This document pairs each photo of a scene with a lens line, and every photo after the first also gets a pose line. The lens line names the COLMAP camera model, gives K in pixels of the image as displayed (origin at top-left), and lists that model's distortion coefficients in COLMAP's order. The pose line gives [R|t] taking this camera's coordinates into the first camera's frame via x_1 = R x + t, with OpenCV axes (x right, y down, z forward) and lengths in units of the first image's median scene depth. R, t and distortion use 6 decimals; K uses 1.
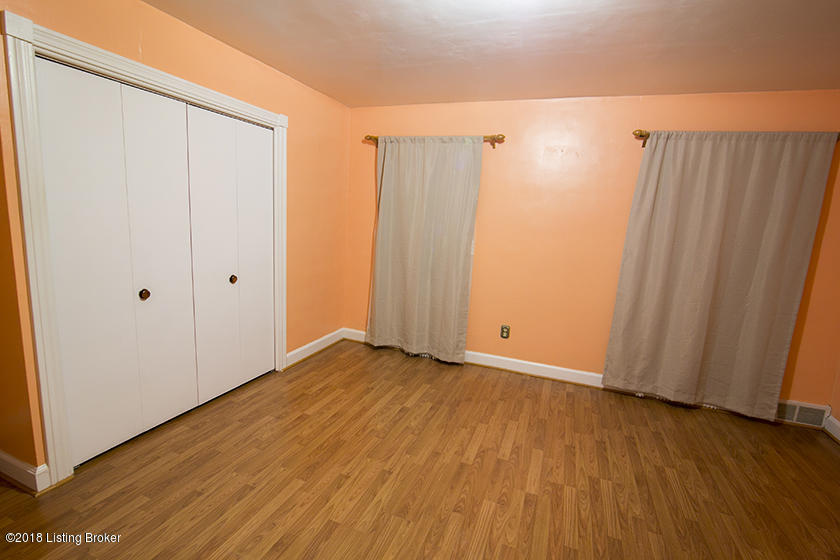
lens RADIAL K [[384.1, 0, 419.8], [0, 384.1, 281.6], [0, 0, 1]] dist [-0.017519, 0.000160]
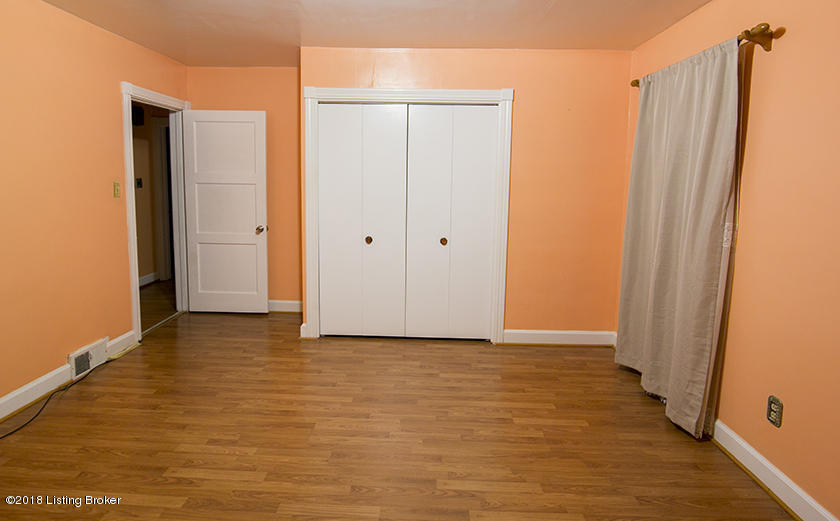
lens RADIAL K [[446.2, 0, 408.5], [0, 446.2, 229.1], [0, 0, 1]] dist [-0.019510, -0.000643]
pose [[0.325335, 0.058016, -0.943818, 0.727094], [-0.158546, 0.987333, 0.006040, -0.033307], [0.932213, 0.147673, 0.330412, 0.436164]]
